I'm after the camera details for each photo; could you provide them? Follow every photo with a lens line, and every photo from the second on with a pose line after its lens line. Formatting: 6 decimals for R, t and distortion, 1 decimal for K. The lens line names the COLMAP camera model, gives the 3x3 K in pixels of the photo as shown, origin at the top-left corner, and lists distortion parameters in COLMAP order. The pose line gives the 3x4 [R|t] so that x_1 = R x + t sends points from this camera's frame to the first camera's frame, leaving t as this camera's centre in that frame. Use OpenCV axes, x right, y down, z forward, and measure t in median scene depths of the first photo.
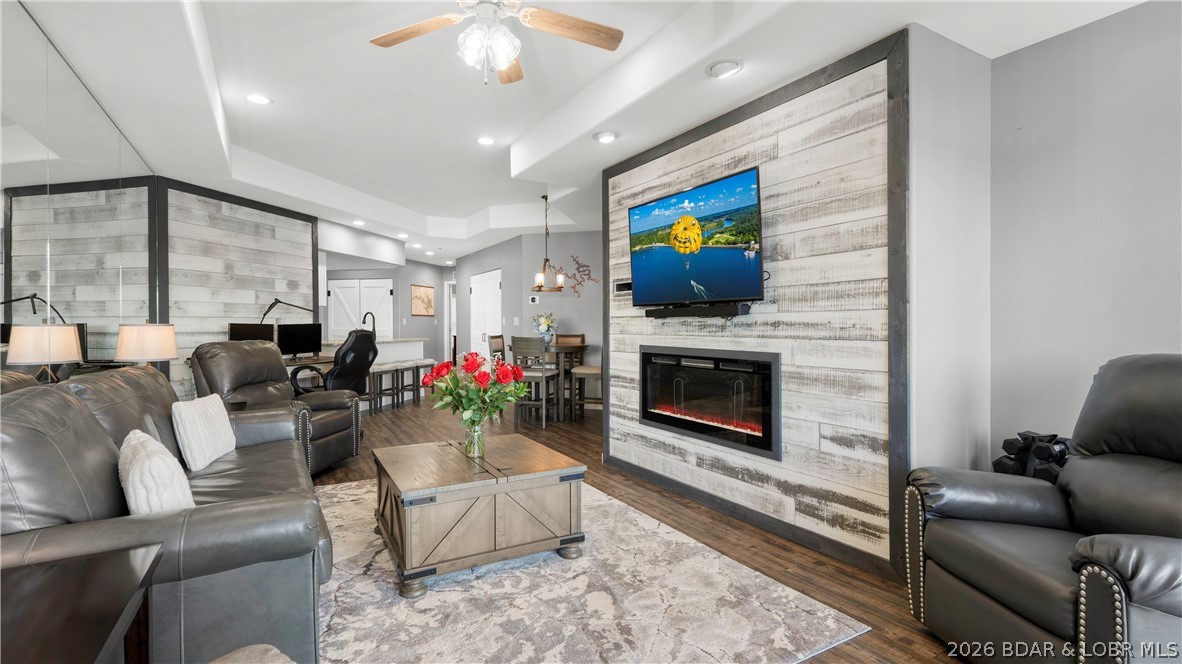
lens RADIAL K [[517.6, 0, 579.4], [0, 517.6, 327.3], [0, 0, 1]] dist [0.007483, -0.000662]
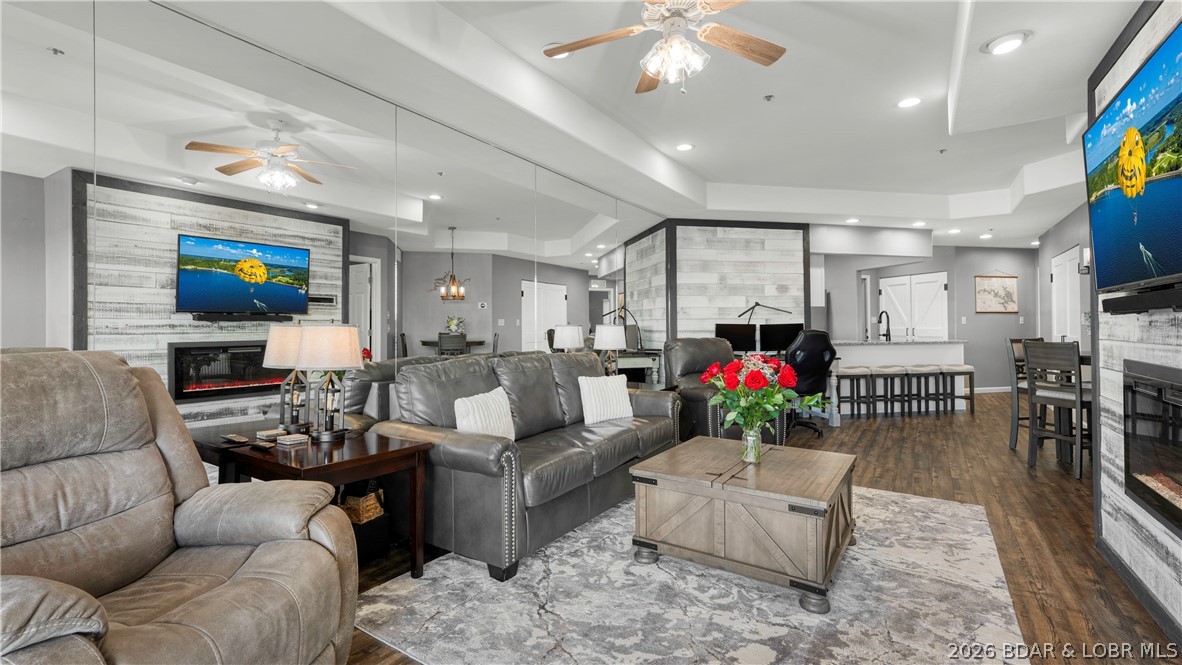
lens RADIAL K [[517.6, 0, 606.7], [0, 517.6, 319.1], [0, 0, 1]] dist [0.007483, -0.000662]
pose [[0.476375, -0.010170, -0.879183, 0.374788], [-0.001596, 0.999921, -0.012431, -0.003370], [0.879241, 0.007325, 0.476321, 0.215072]]
